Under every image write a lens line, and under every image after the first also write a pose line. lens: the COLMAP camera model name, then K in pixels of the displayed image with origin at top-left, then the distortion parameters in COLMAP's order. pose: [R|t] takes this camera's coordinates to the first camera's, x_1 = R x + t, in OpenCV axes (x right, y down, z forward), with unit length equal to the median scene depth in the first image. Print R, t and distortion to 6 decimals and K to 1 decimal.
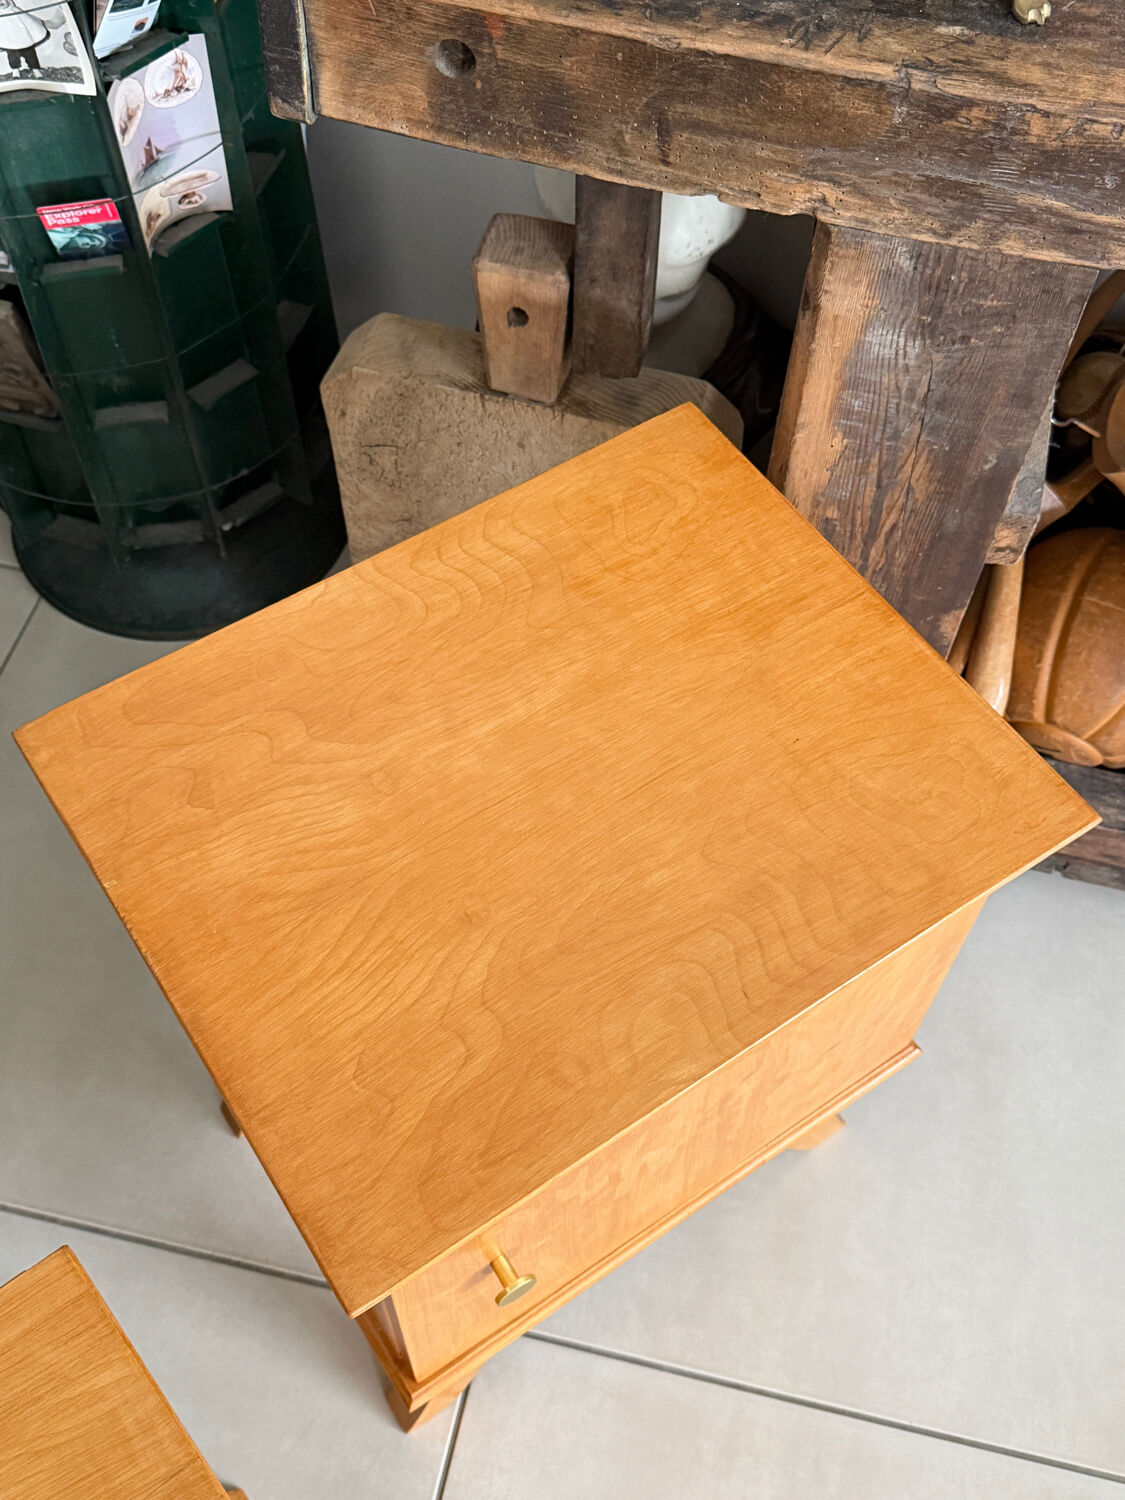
lens RADIAL K [[1590.6, 0, 563.3], [0, 1590.6, 750.9], [0, 0, 1]] dist [0.175422, -0.420726]
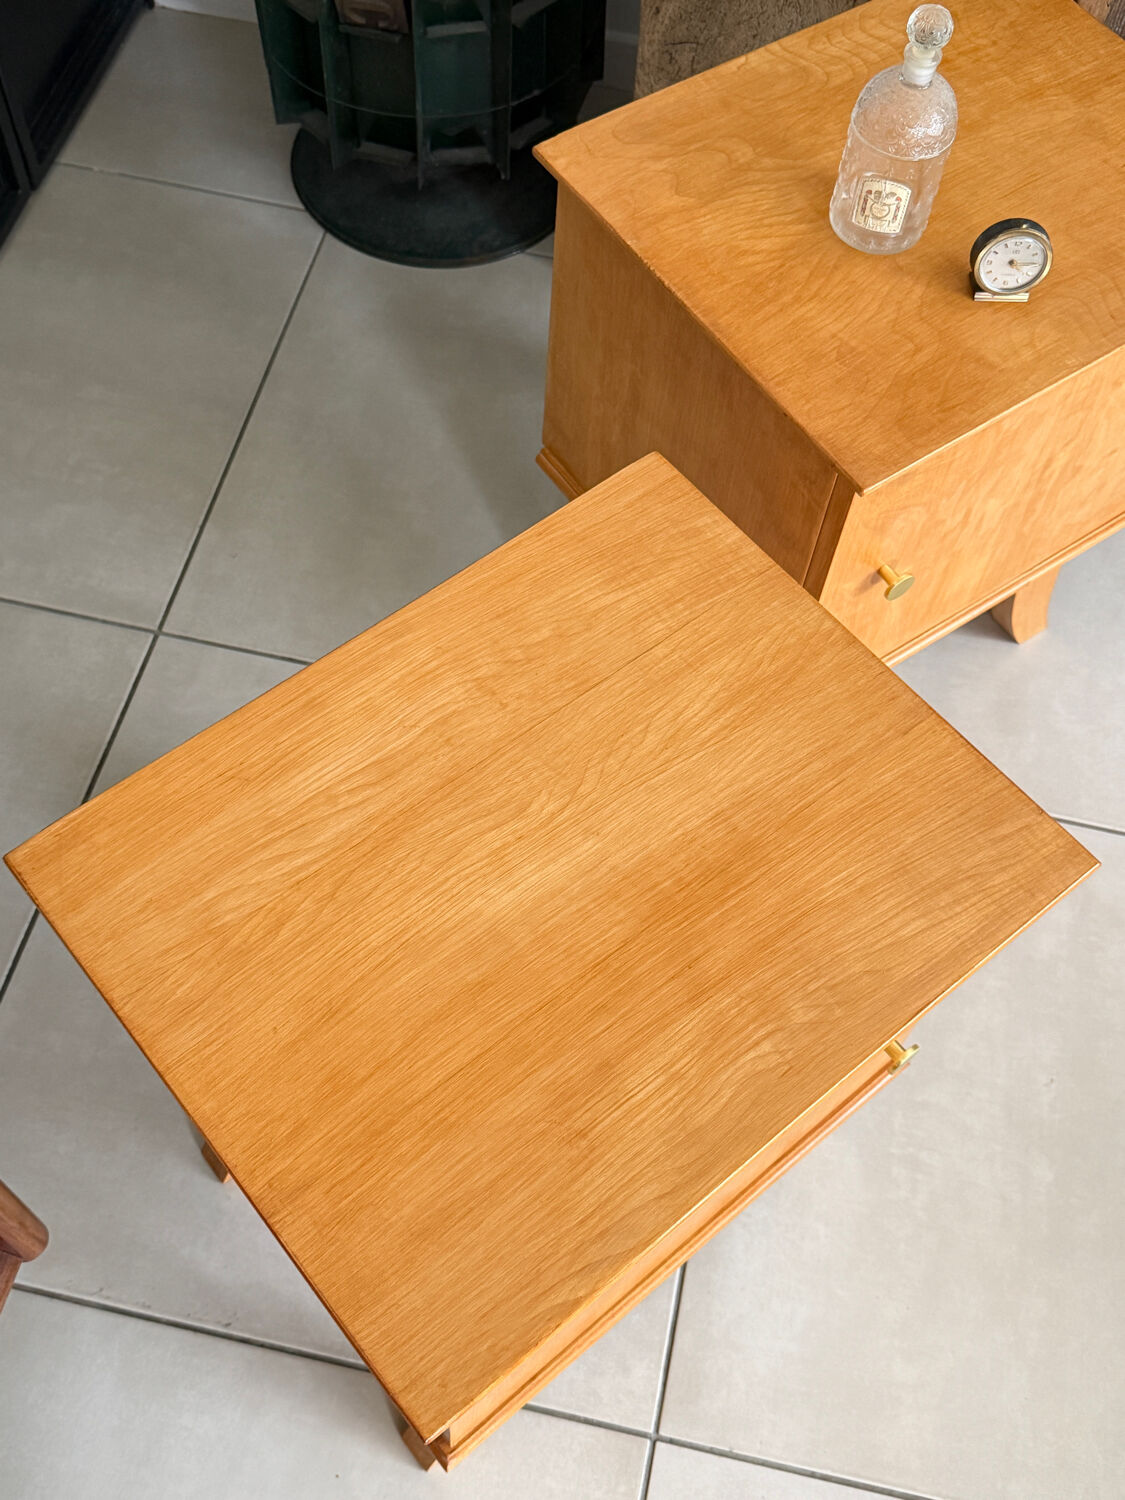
lens RADIAL K [[1590.6, 0, 563.3], [0, 1590.6, 750.9], [0, 0, 1]] dist [0.175422, -0.420726]
pose [[0.999394, 0.002199, 0.034745, -0.360862], [-0.003751, 0.998995, 0.044661, 0.418420], [-0.034612, -0.044764, 0.998398, -0.332550]]
